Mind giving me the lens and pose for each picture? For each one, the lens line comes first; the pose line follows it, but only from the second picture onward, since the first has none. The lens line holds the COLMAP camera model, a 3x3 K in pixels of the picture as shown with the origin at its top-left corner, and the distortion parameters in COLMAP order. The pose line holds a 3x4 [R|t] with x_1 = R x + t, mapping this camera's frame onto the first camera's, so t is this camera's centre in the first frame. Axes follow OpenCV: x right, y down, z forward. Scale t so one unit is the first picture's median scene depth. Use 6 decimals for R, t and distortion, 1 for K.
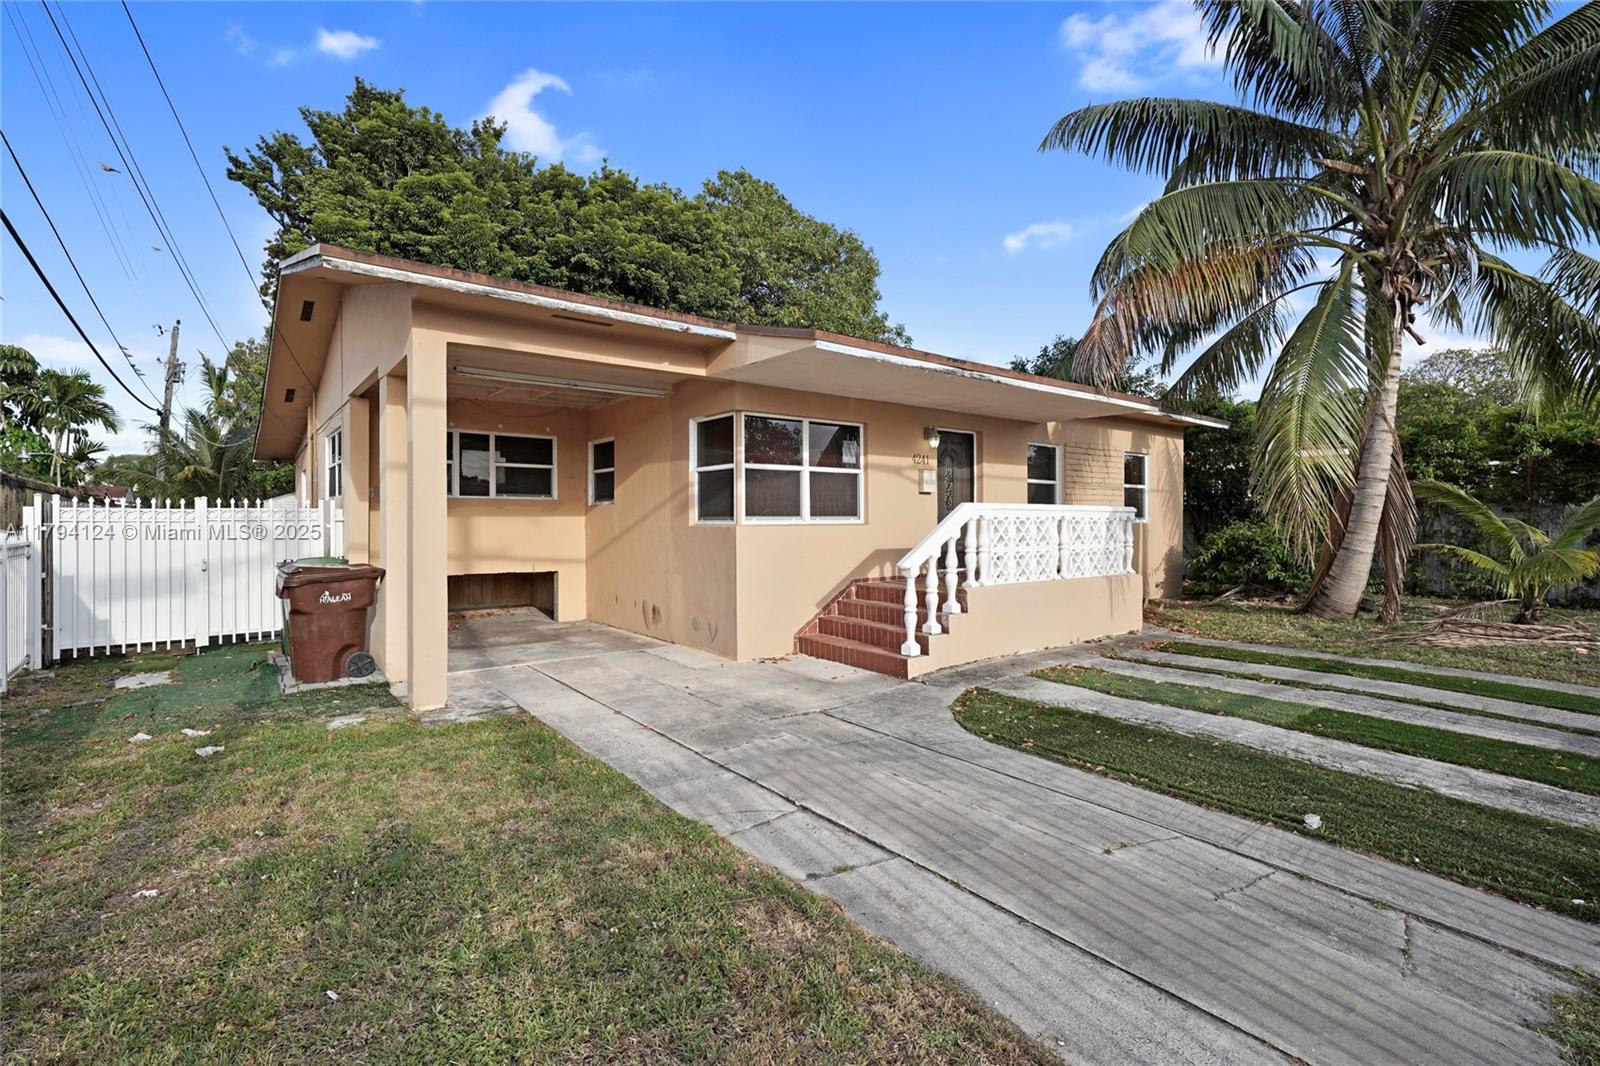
lens RADIAL K [[787.0, 0, 800.9], [0, 787.0, 512.7], [0, 0, 1]] dist [0.000129, -0.000049]
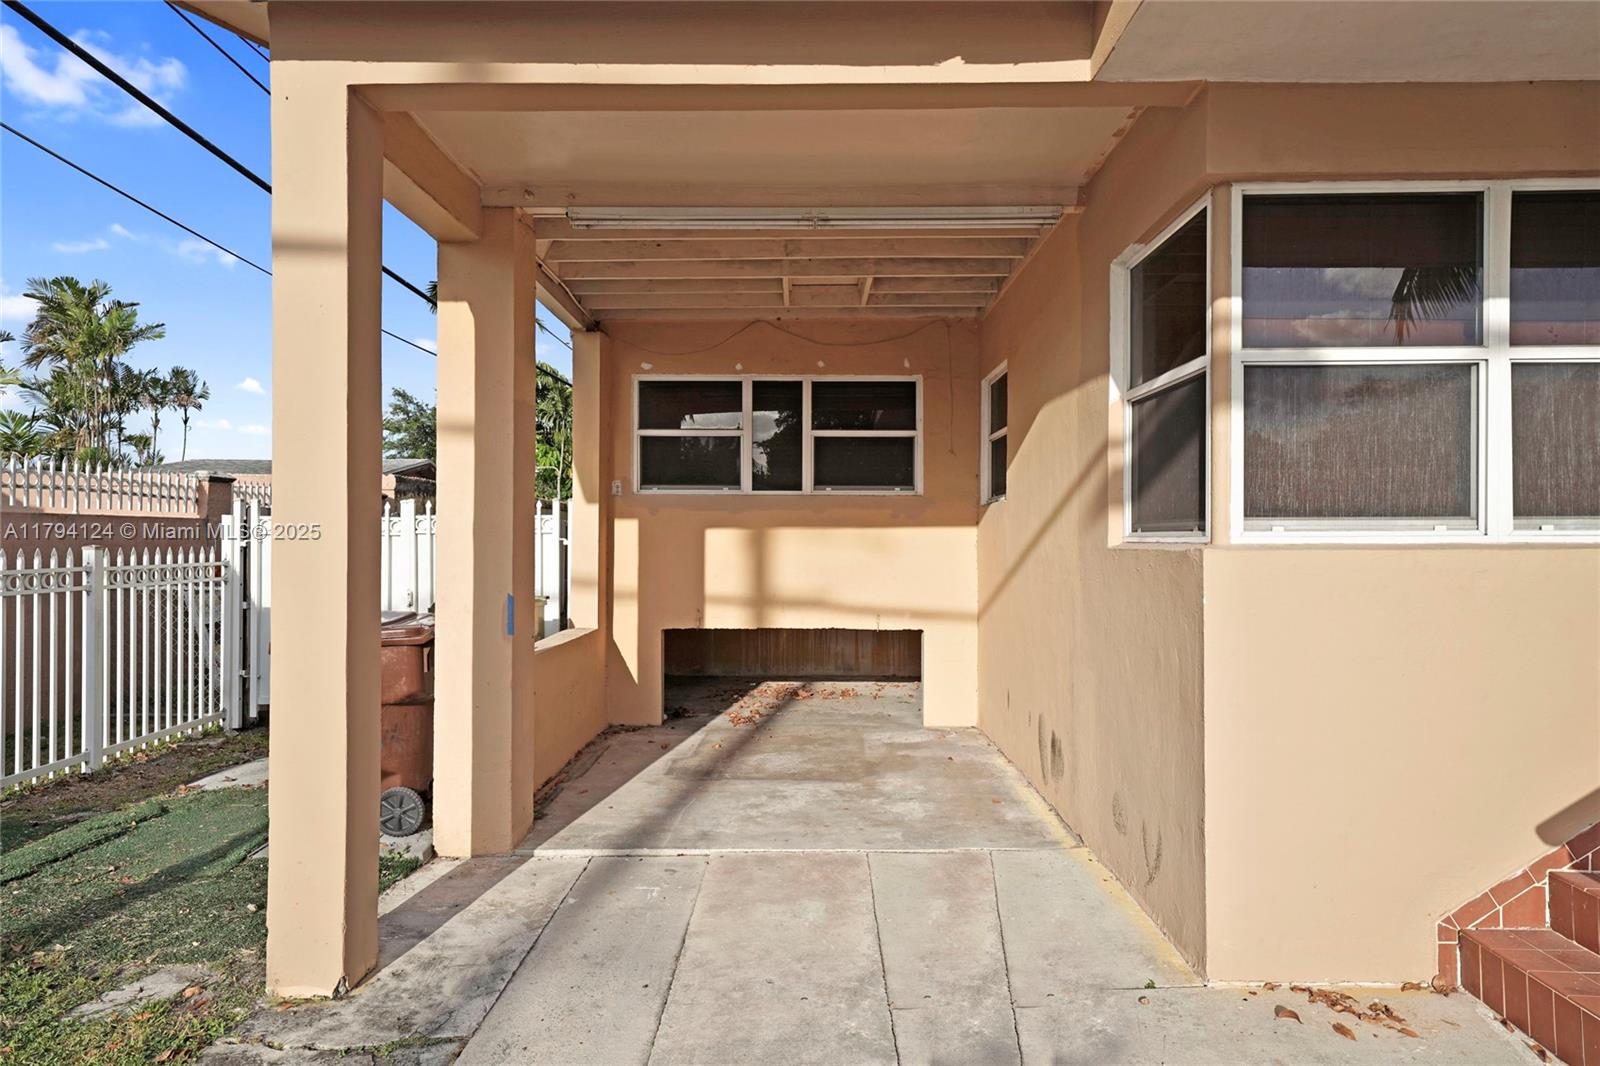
lens RADIAL K [[940.1, 0, 800.0], [0, 940.1, 533.0], [0, 0, 1]] dist [0.030175, 0.000046]
pose [[0.779238, -0.001213, -0.626727, 0.027979], [0.004398, 0.999984, 0.003532, 0.007938], [0.626713, -0.005509, 0.779231, 0.551958]]
